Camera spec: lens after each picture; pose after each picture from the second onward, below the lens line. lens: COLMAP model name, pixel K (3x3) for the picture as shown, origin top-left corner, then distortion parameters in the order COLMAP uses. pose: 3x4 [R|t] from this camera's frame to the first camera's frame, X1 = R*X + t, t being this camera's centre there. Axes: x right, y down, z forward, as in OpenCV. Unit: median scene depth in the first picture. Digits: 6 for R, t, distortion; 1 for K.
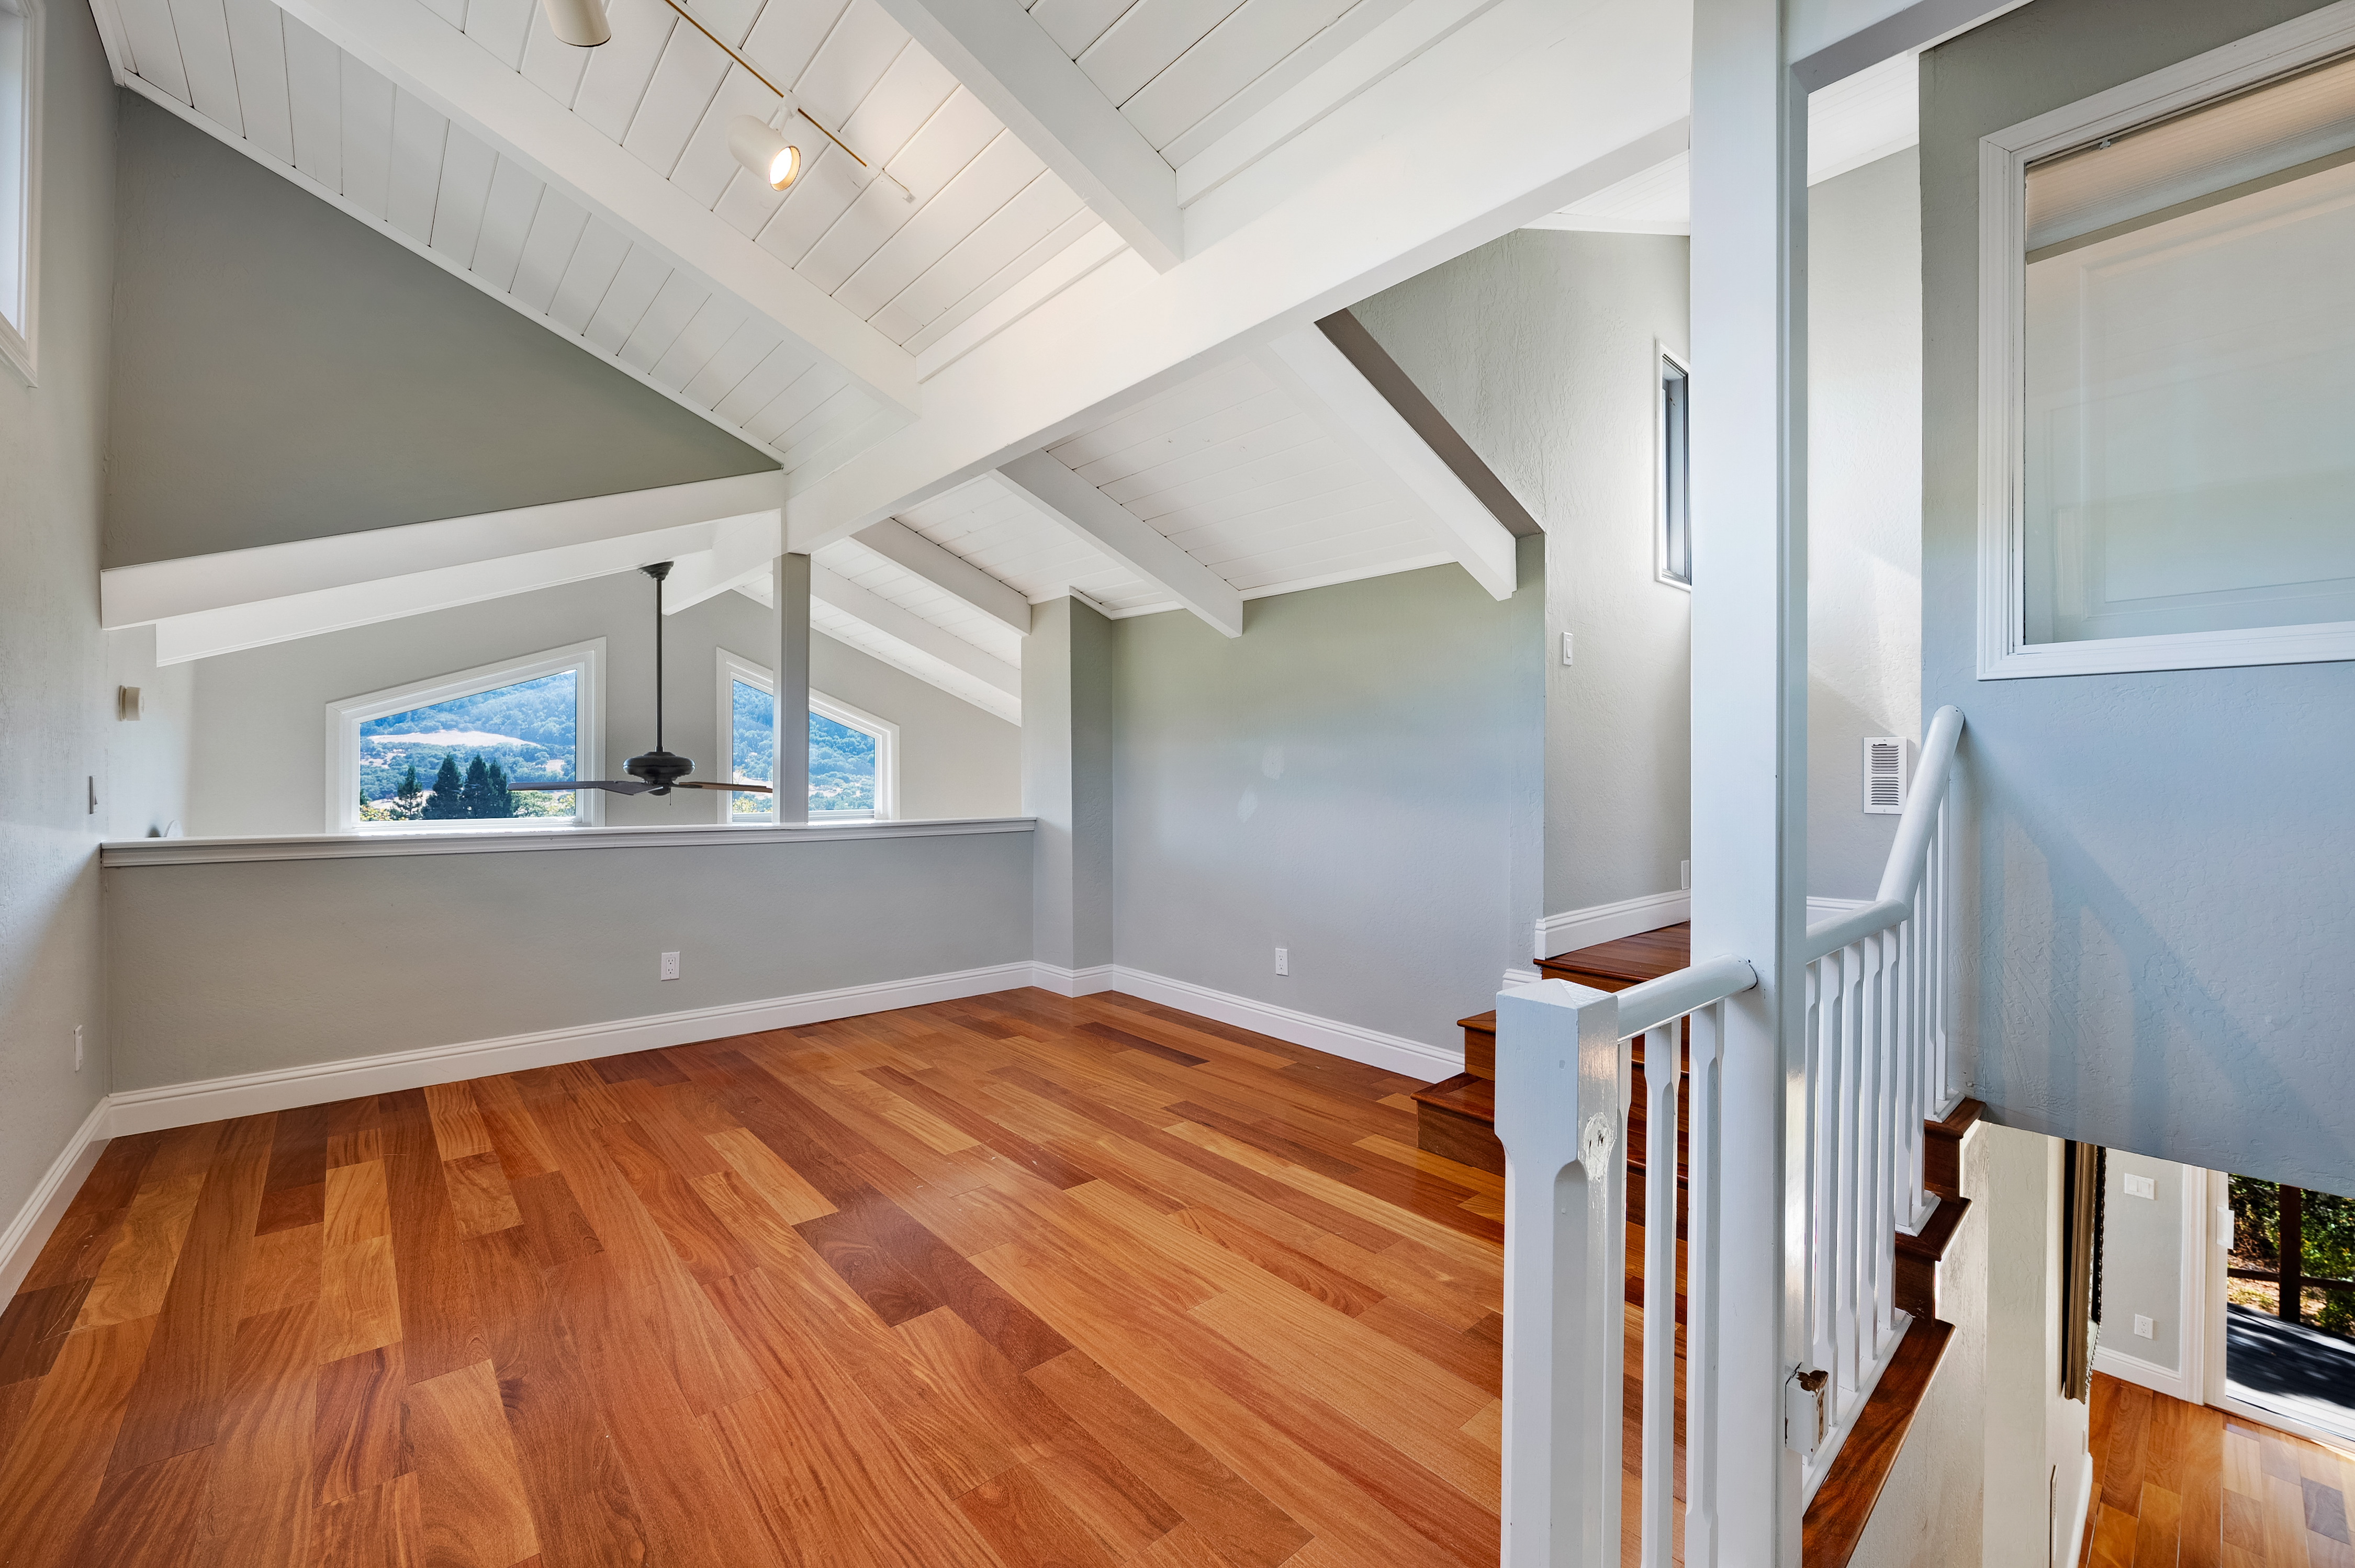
lens RADIAL K [[932.8, 0, 1171.4], [0, 932.8, 773.8], [0, 0, 1]] dist [-0.000612, -0.000054]
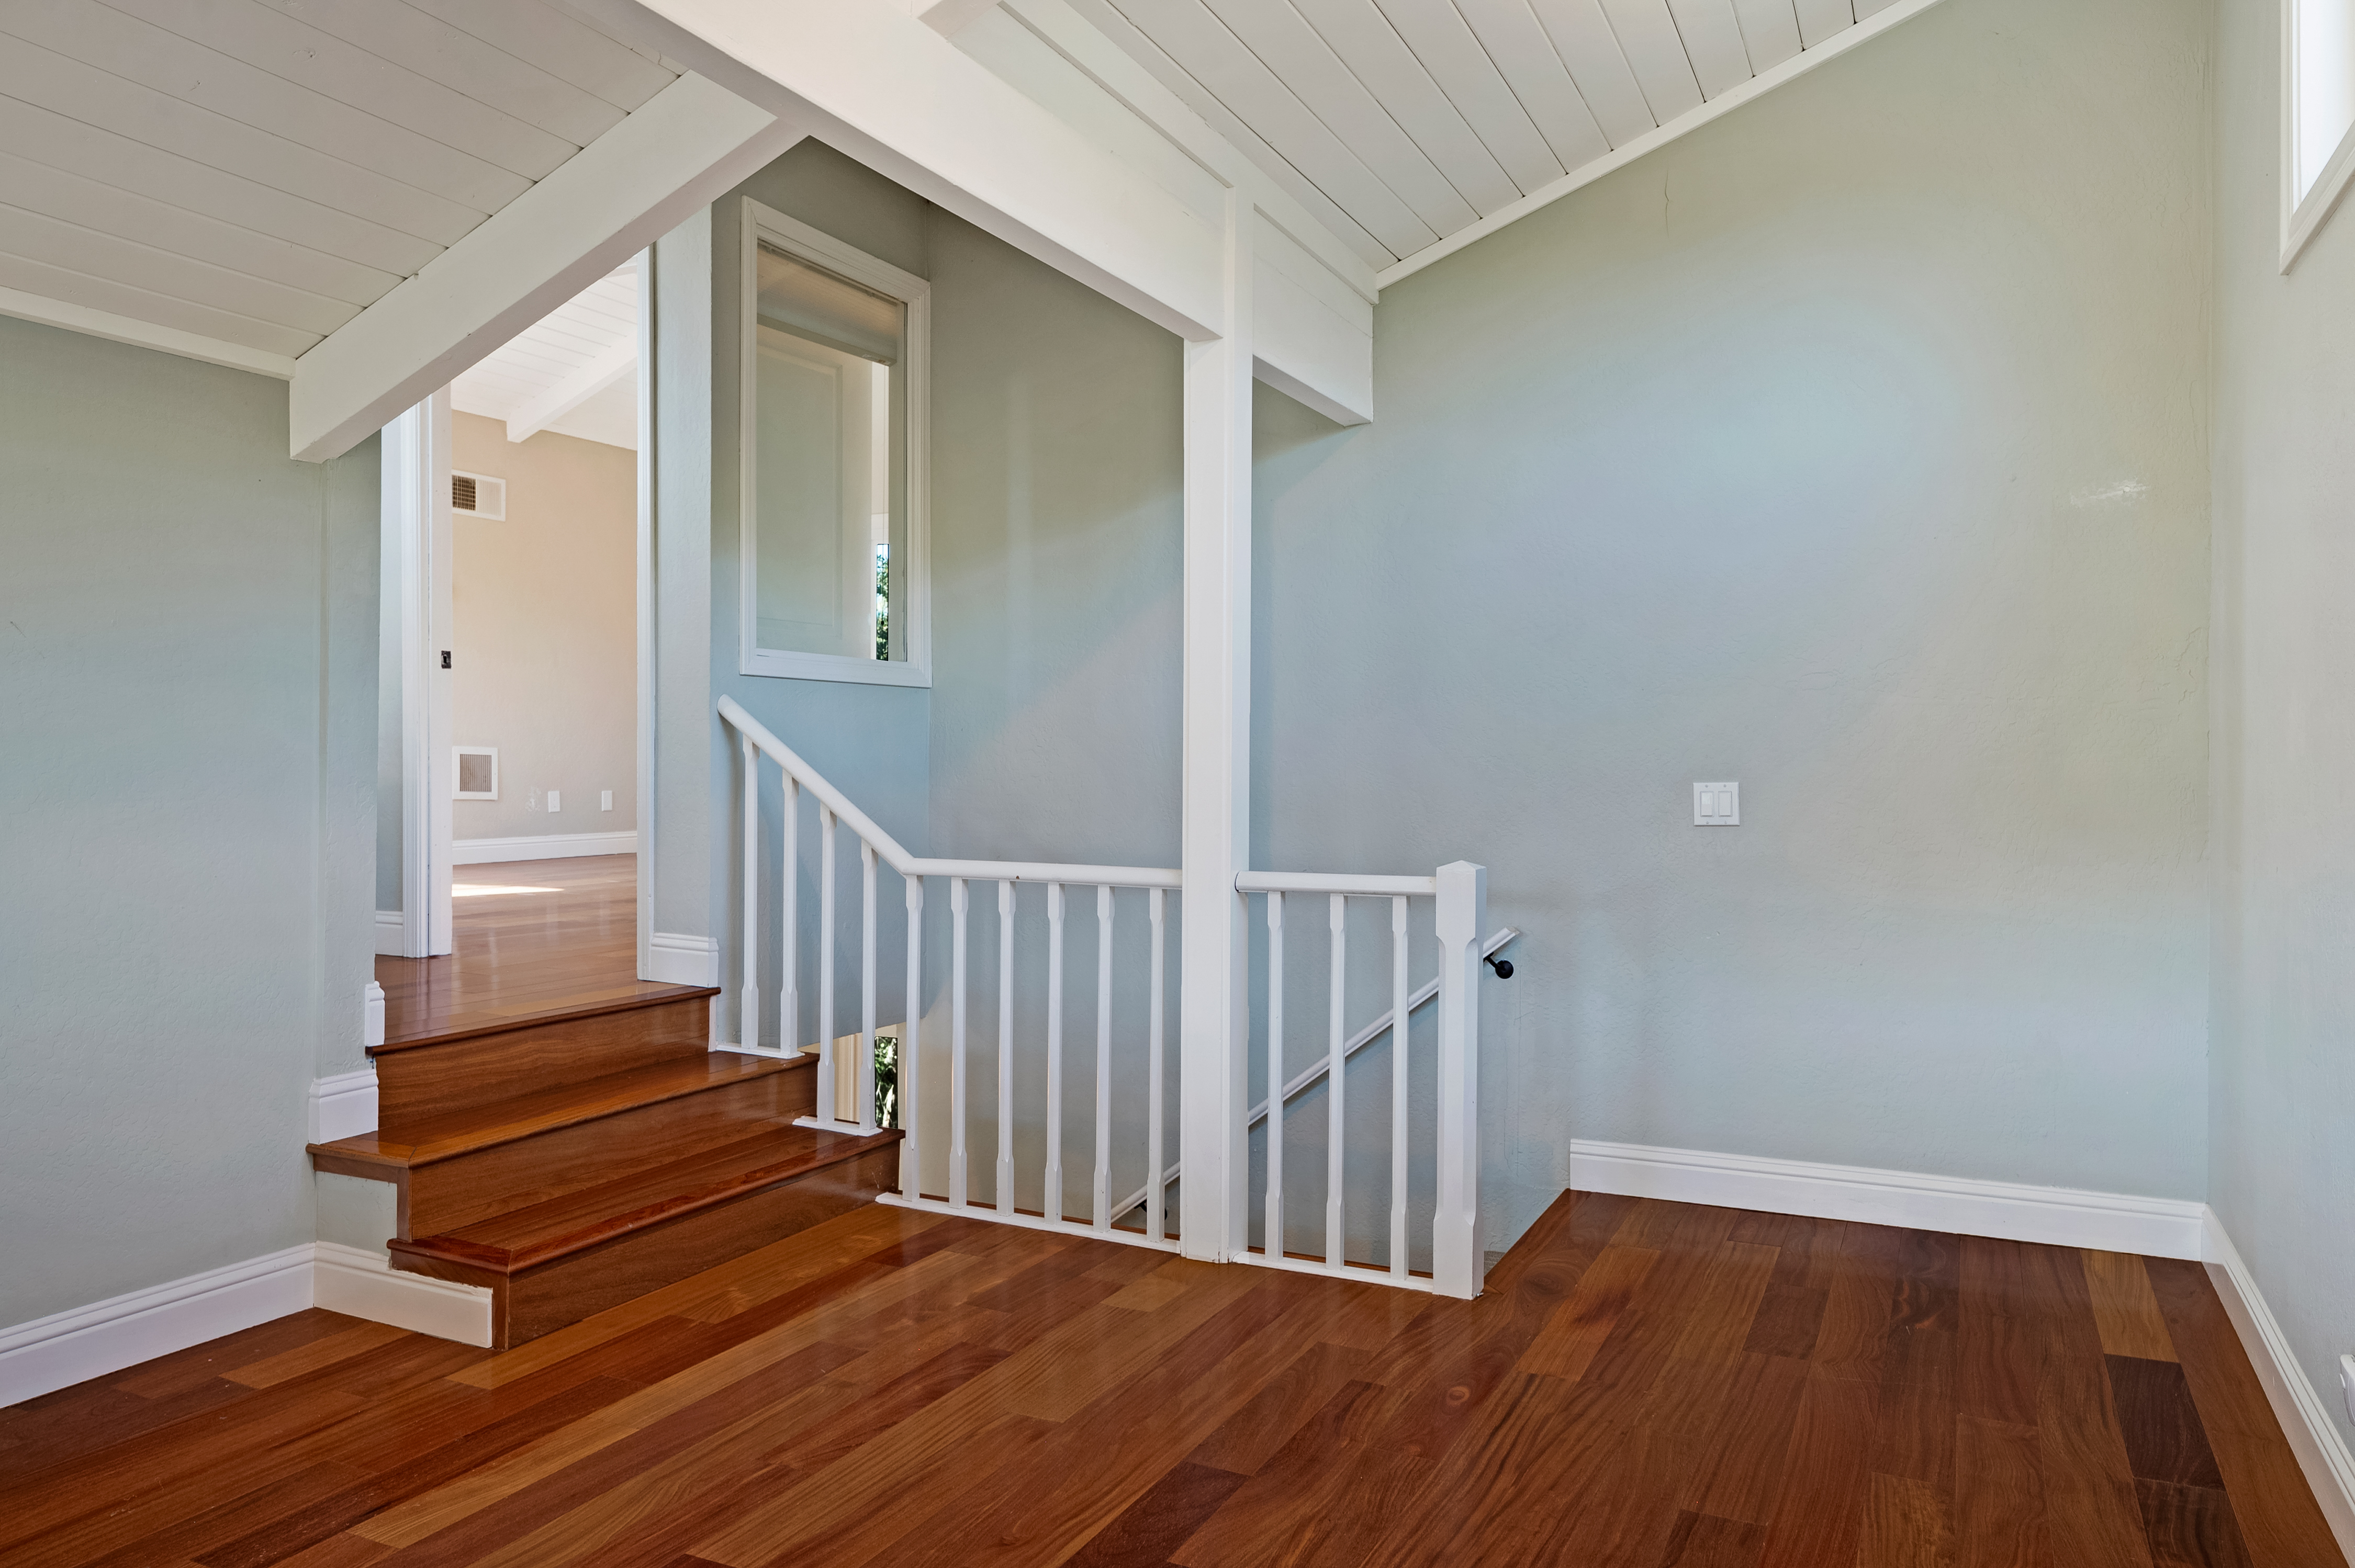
lens RADIAL K [[1598.1, 0, 1172.2], [0, 1598.1, 783.2], [0, 0, 1]] dist [0.001630, 0.000475]
pose [[-0.376246, -0.017470, 0.926355, -0.928335], [-0.008224, 0.999846, 0.015516, -0.002016], [-0.926483, -0.001780, -0.376332, 1.026717]]
